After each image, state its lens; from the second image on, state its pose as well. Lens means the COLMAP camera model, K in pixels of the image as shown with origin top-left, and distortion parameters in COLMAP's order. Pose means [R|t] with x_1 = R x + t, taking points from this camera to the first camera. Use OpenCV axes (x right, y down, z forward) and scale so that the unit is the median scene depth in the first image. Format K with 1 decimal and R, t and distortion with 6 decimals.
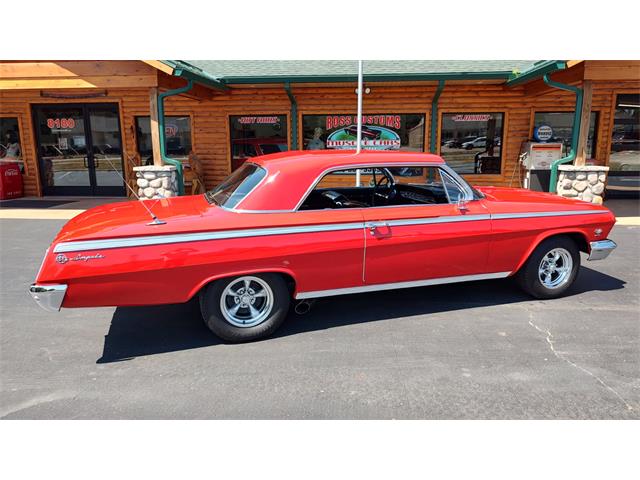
lens RADIAL K [[464.4, 0, 320.0], [0, 464.4, 240.0], [0, 0, 1]] dist [0.000963, -0.004959]
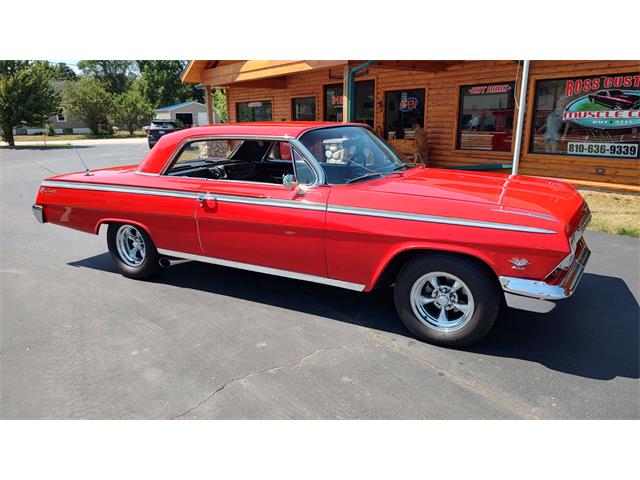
lens RADIAL K [[460.3, 0, 320.0], [0, 460.3, 240.0], [0, 0, 1]] dist [0.005220, -0.007429]
pose [[0.675303, 0.184046, -0.714207, 0.350203], [-0.144574, 0.982610, 0.116514, -0.032315], [0.723231, 0.024573, 0.690168, 0.171798]]
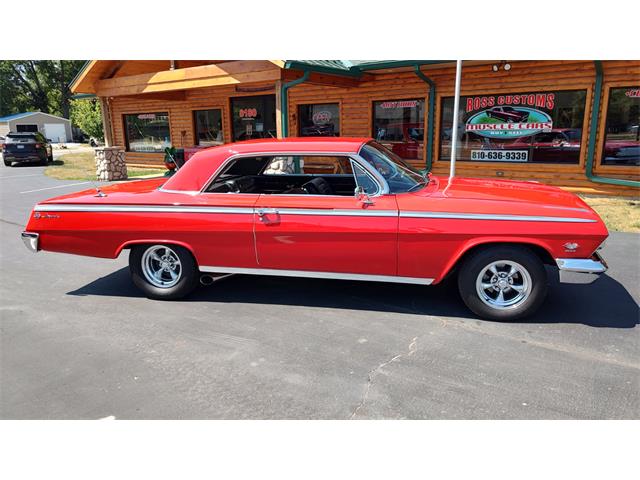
lens RADIAL K [[462.3, 0, 317.3], [0, 462.3, 239.5], [0, 0, 1]] dist [0.004602, -0.006436]
pose [[0.858342, 0.110570, -0.501022, 0.258517], [-0.092839, 0.993855, 0.060283, -0.015136], [0.504609, -0.005229, 0.863332, 0.056713]]
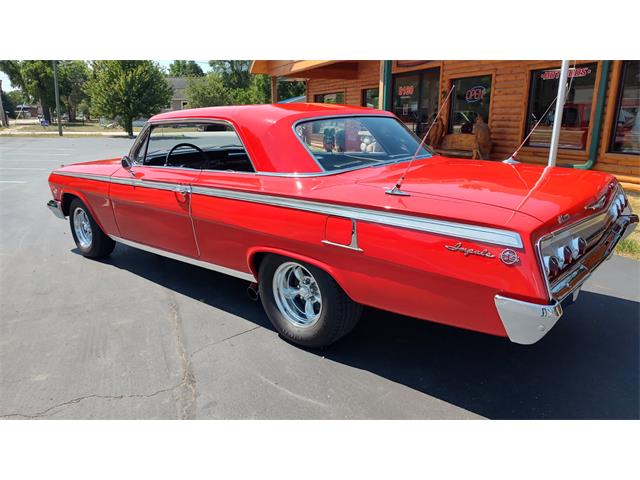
lens RADIAL K [[458.1, 0, 321.6], [0, 458.1, 239.9], [0, 0, 1]] dist [0.008830, -0.007075]
pose [[0.474241, 0.232457, -0.849152, 0.379255], [-0.177490, 0.969953, 0.166400, -0.060121], [0.862318, 0.071803, 0.501250, 0.344260]]
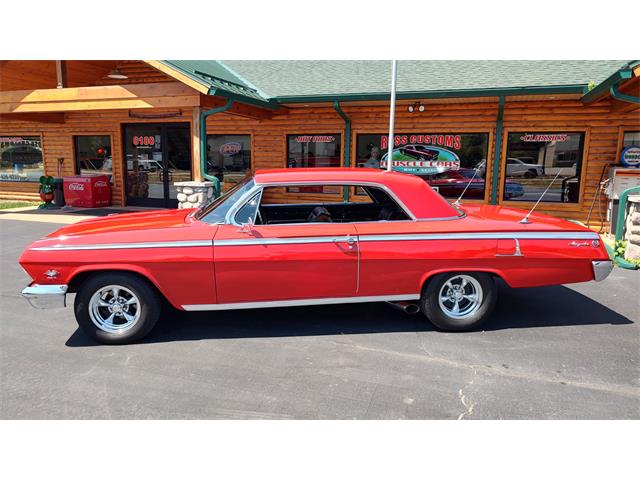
lens RADIAL K [[460.3, 0, 320.0], [0, 460.3, 240.0], [0, 0, 1]] dist [0.005220, -0.007429]
pose [[0.966534, 0.060804, -0.249227, 0.146162], [-0.070713, 0.997015, -0.030990, -0.013530], [0.246599, 0.047577, 0.967949, 0.061238]]
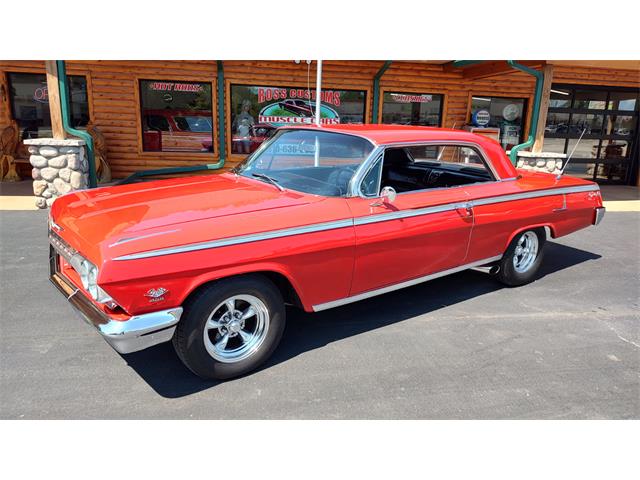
lens RADIAL K [[461.9, 0, 322.6], [0, 461.9, 240.3], [0, 0, 1]] dist [0.009520, -0.005699]
pose [[0.964341, -0.026448, 0.263339, -0.110297], [0.014433, 0.998769, 0.047458, -0.018817], [-0.264270, -0.041965, 0.963535, 0.118955]]
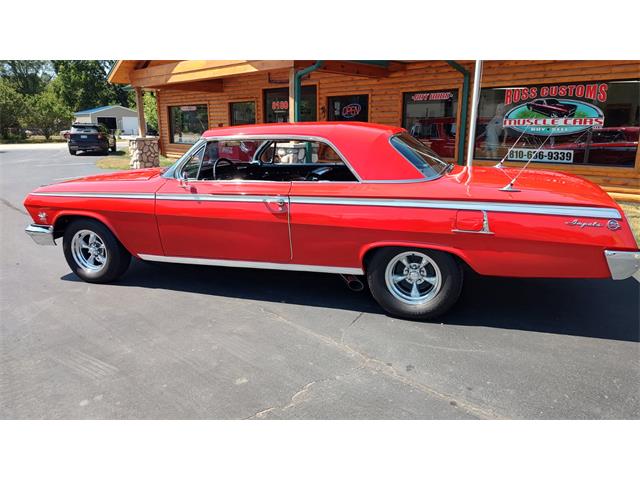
lens RADIAL K [[458.1, 0, 321.6], [0, 458.1, 239.9], [0, 0, 1]] dist [0.008830, -0.007075]
pose [[0.778138, 0.156225, -0.608355, 0.303126], [-0.133351, 0.987584, 0.083043, -0.029738], [0.613775, 0.016506, 0.789309, 0.177276]]
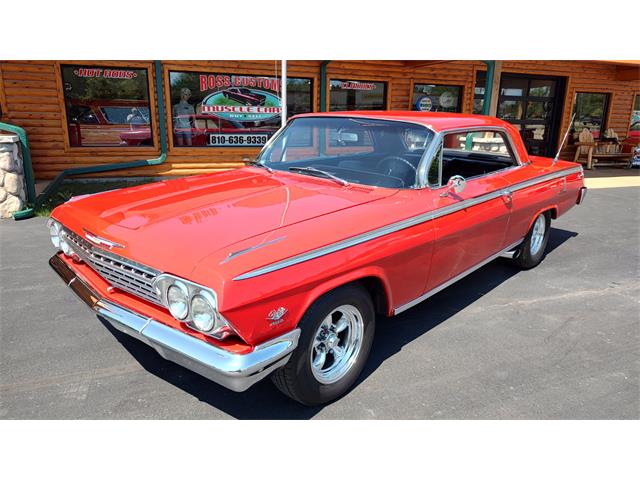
lens RADIAL K [[461.9, 0, 322.6], [0, 461.9, 240.3], [0, 0, 1]] dist [0.009520, -0.005699]
pose [[0.890081, -0.095078, 0.445775, -0.188913], [0.068036, 0.994759, 0.076323, -0.026289], [-0.450695, -0.037605, 0.891885, 0.178025]]
